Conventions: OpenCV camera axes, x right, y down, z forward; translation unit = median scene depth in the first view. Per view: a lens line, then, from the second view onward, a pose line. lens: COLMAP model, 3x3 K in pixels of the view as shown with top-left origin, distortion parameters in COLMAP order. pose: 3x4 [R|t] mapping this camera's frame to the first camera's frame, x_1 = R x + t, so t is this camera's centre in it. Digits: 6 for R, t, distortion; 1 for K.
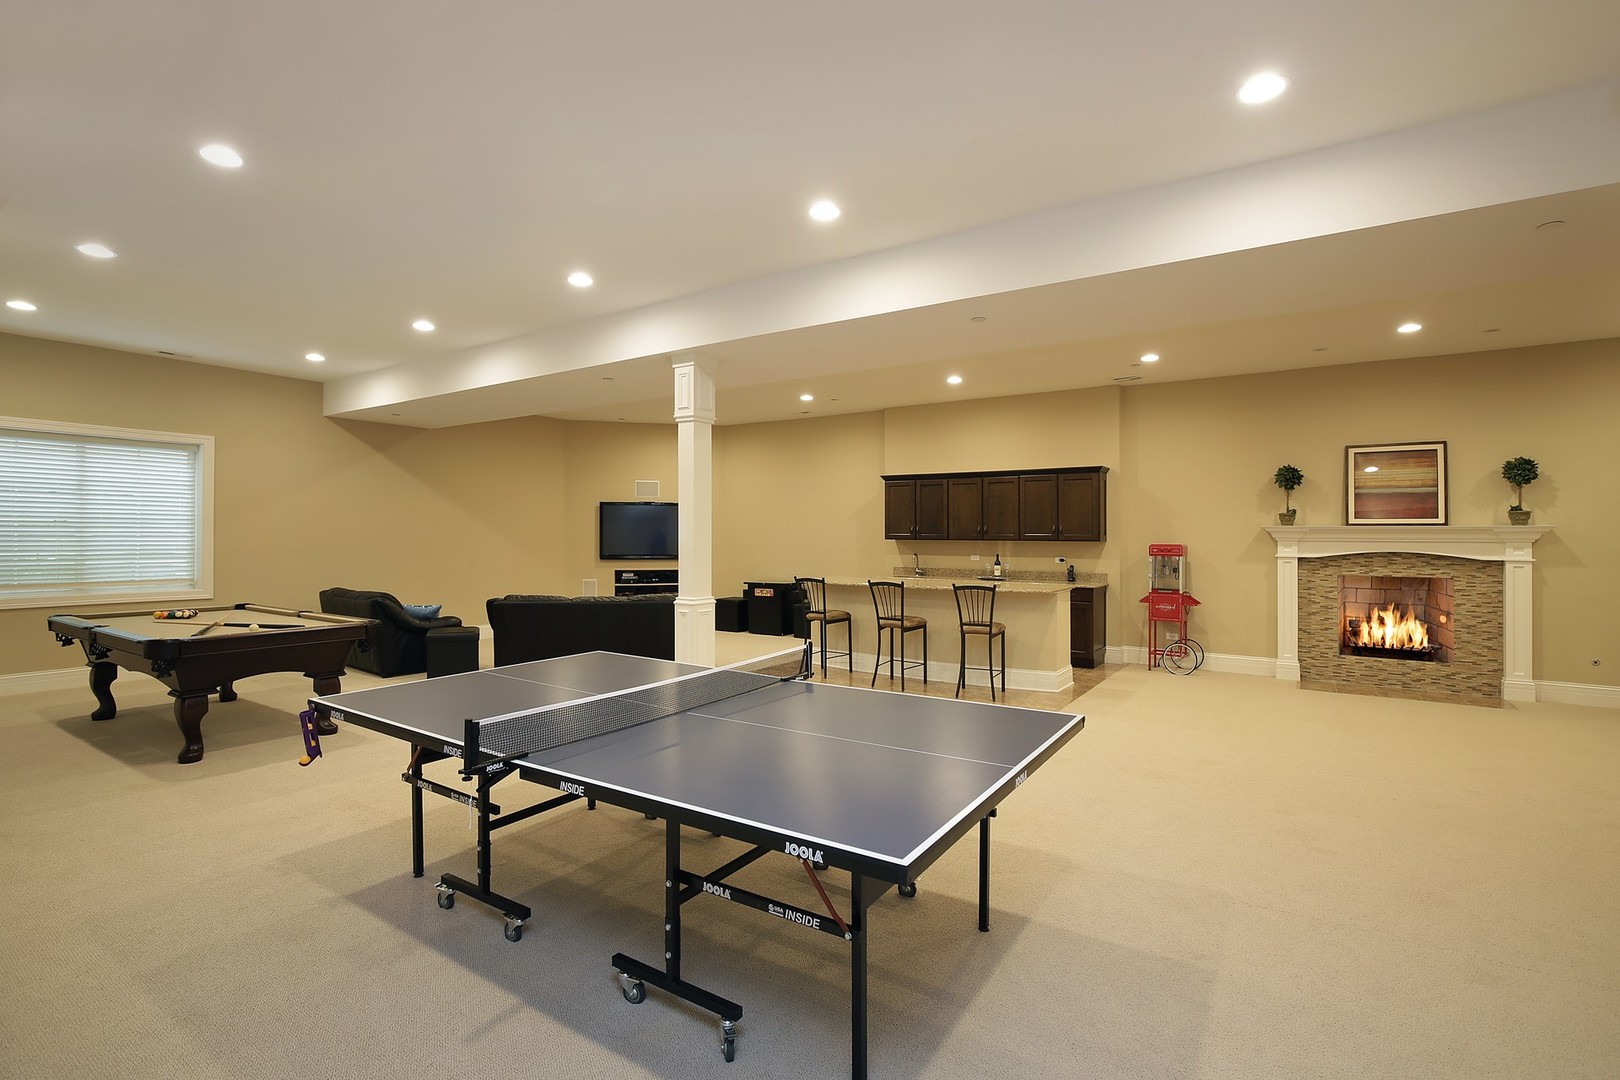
lens RADIAL K [[747.1, 0, 798.4], [0, 747.1, 540.7], [0, 0, 1]] dist [0.000403, 0.000122]
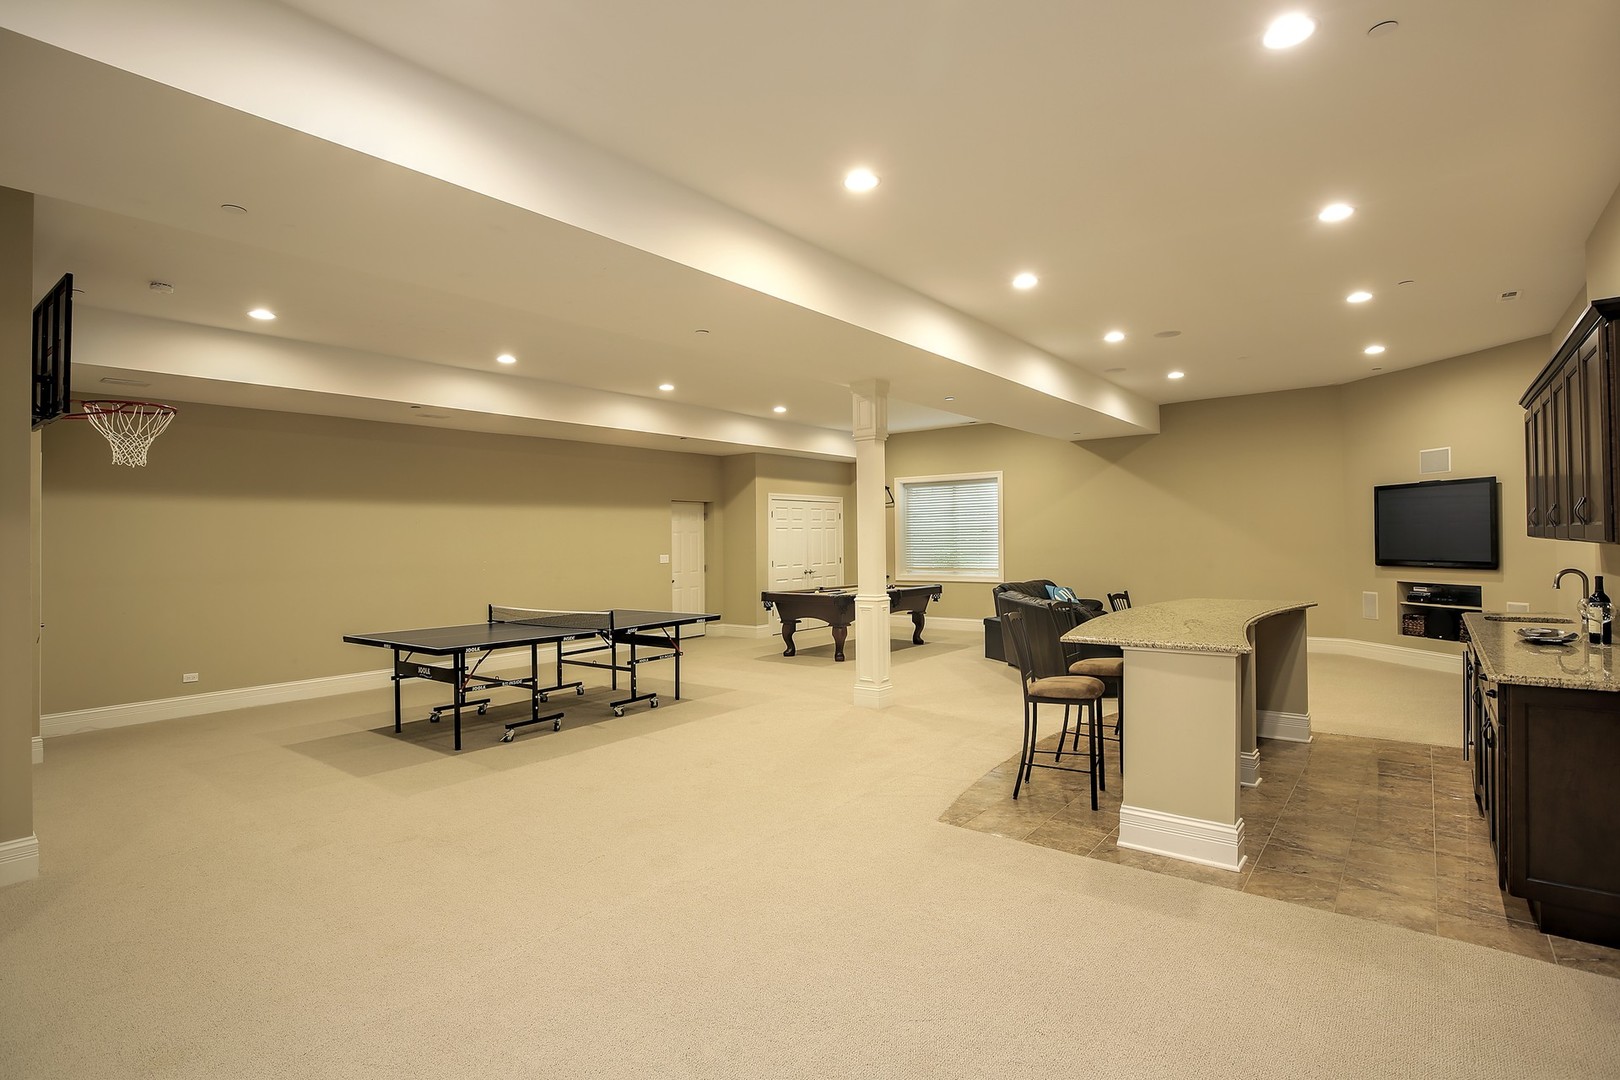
lens RADIAL K [[809.1, 0, 801.2], [0, 809.1, 535.8], [0, 0, 1]] dist [0.002813, 0.000224]
pose [[-0.079855, -0.008875, -0.996767, 0.559428], [0.011313, 0.999888, -0.009809, -0.001842], [0.996742, -0.012060, -0.079746, 0.511377]]
